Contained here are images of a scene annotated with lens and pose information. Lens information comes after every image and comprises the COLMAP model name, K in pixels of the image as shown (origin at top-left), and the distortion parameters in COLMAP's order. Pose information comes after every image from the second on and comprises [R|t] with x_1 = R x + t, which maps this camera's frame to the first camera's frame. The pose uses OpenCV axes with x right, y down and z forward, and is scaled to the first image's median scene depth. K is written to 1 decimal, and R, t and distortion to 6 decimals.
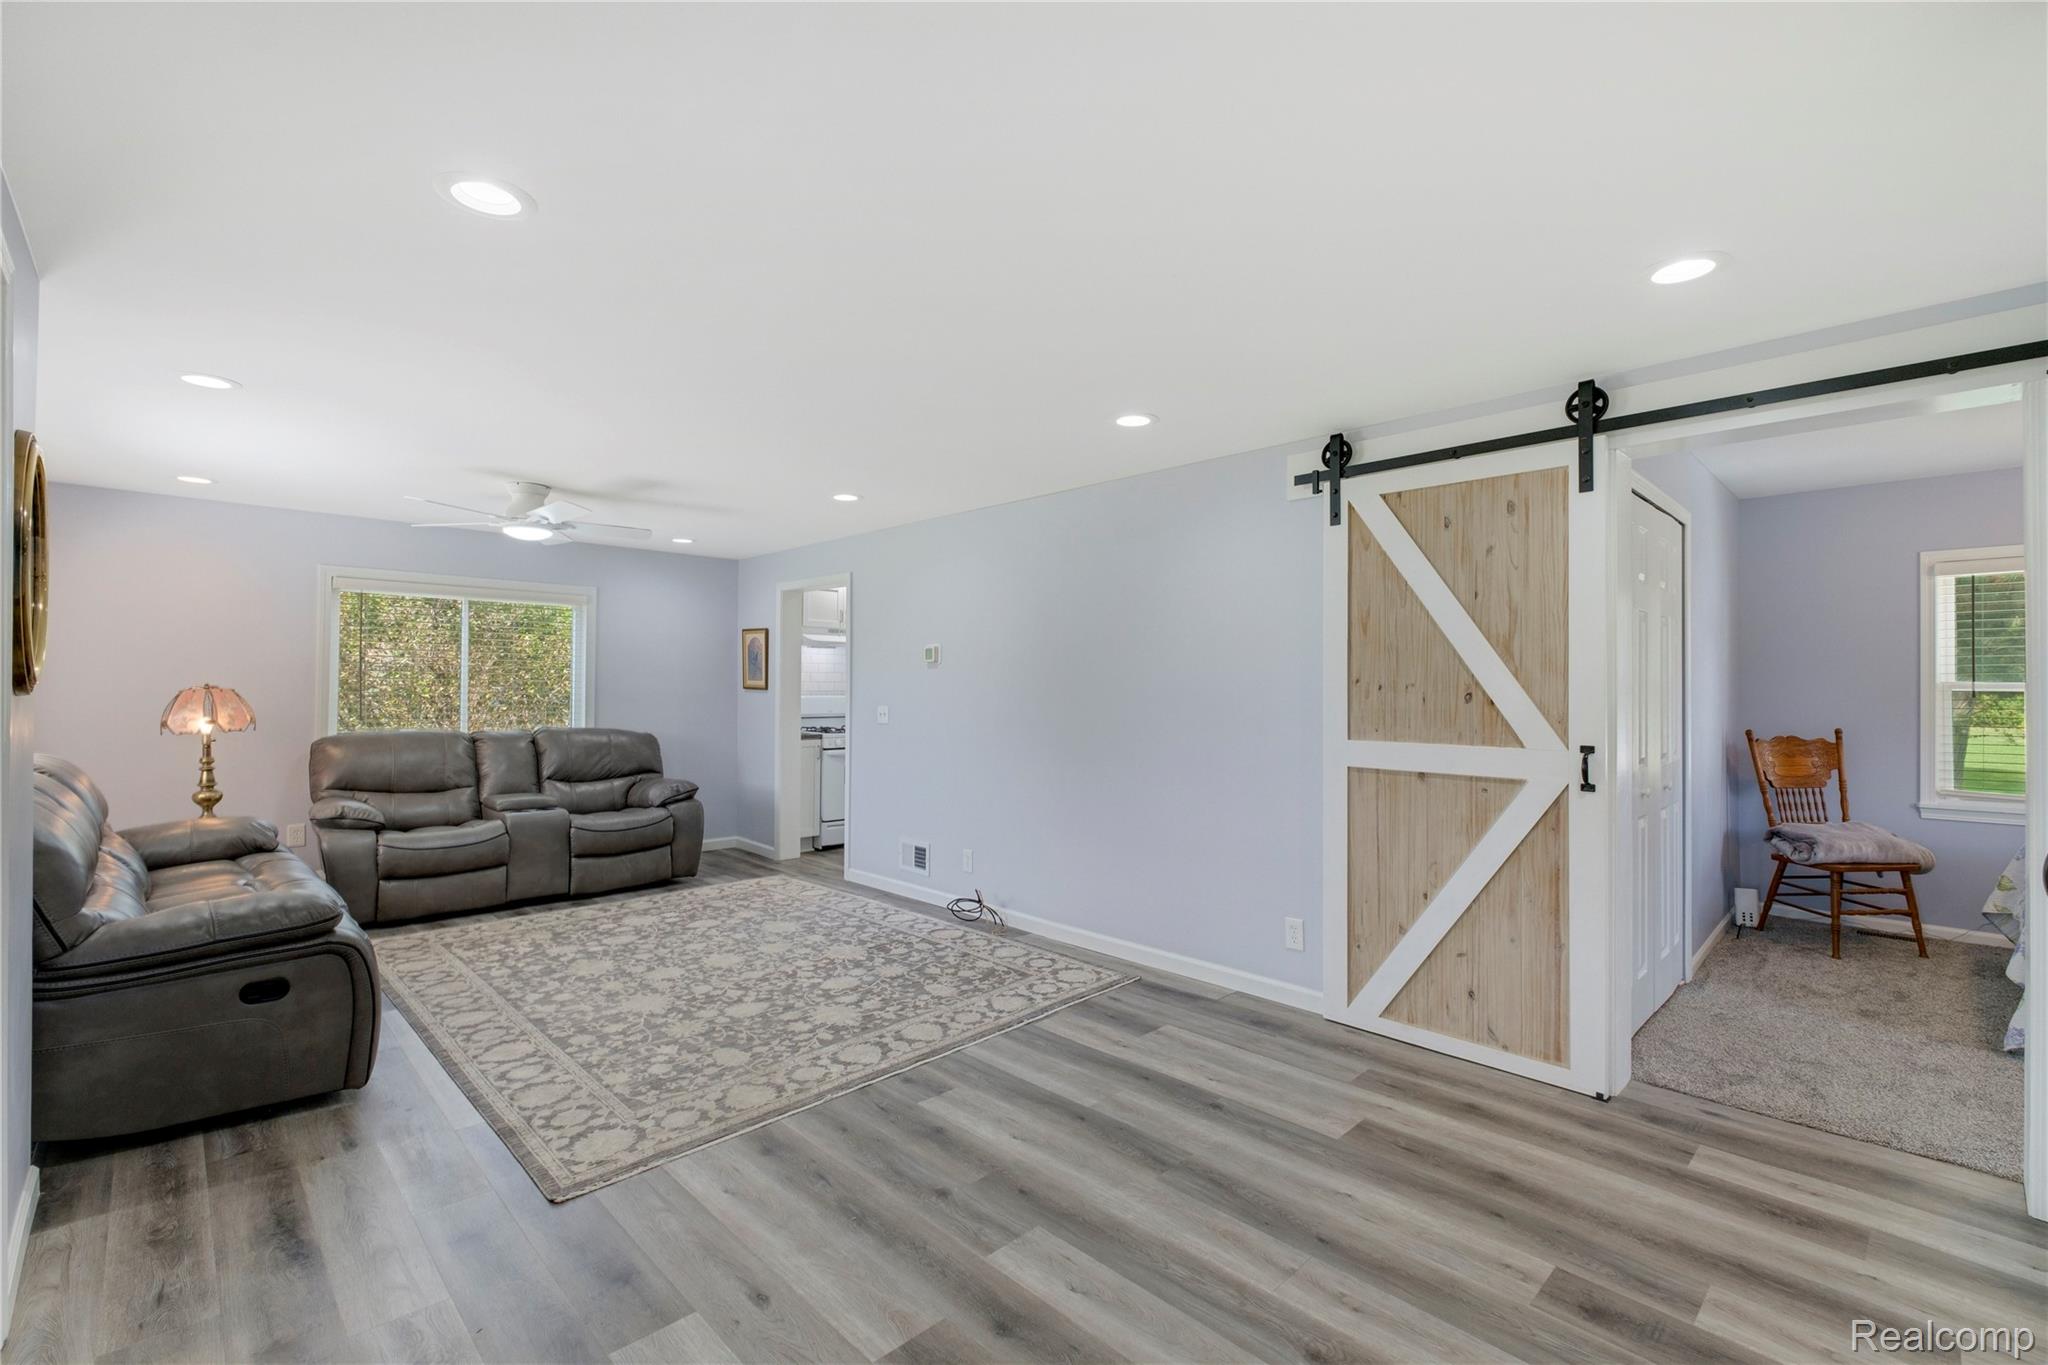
lens RADIAL K [[893.0, 0, 1035.2], [0, 893.0, 677.1], [0, 0, 1]] dist [0.003030, -0.004933]
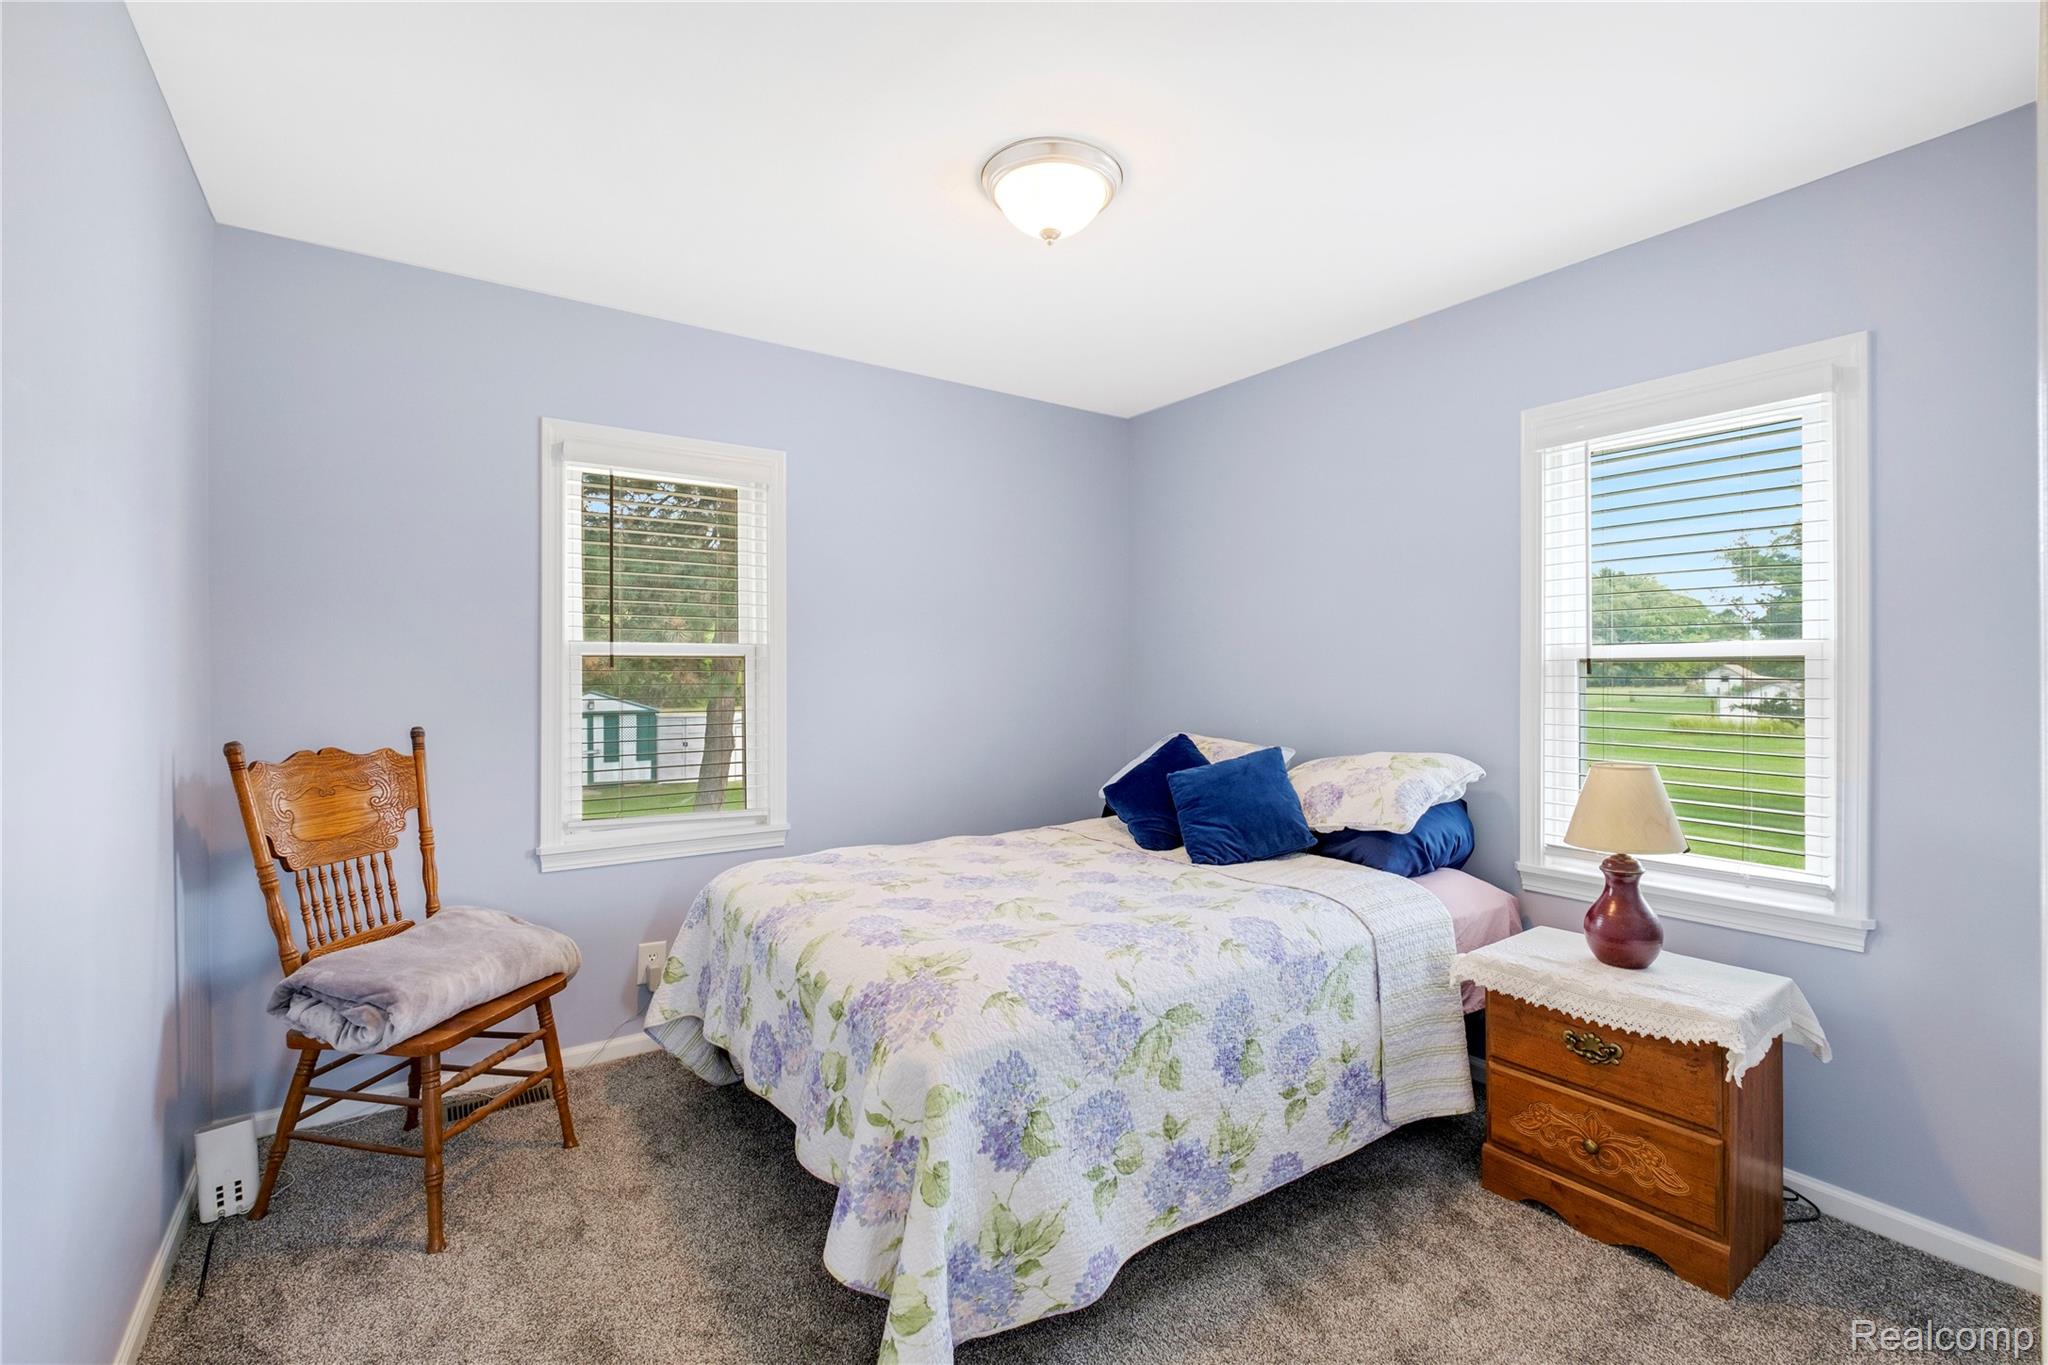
lens RADIAL K [[893.0, 0, 1026.3], [0, 893.0, 681.3], [0, 0, 1]] dist [0.003030, -0.004933]
pose [[0.175760, -0.012219, 0.984357, 0.462816], [-0.016113, 0.999753, 0.015287, 0.017960], [-0.984301, -0.018548, 0.175520, 0.572592]]
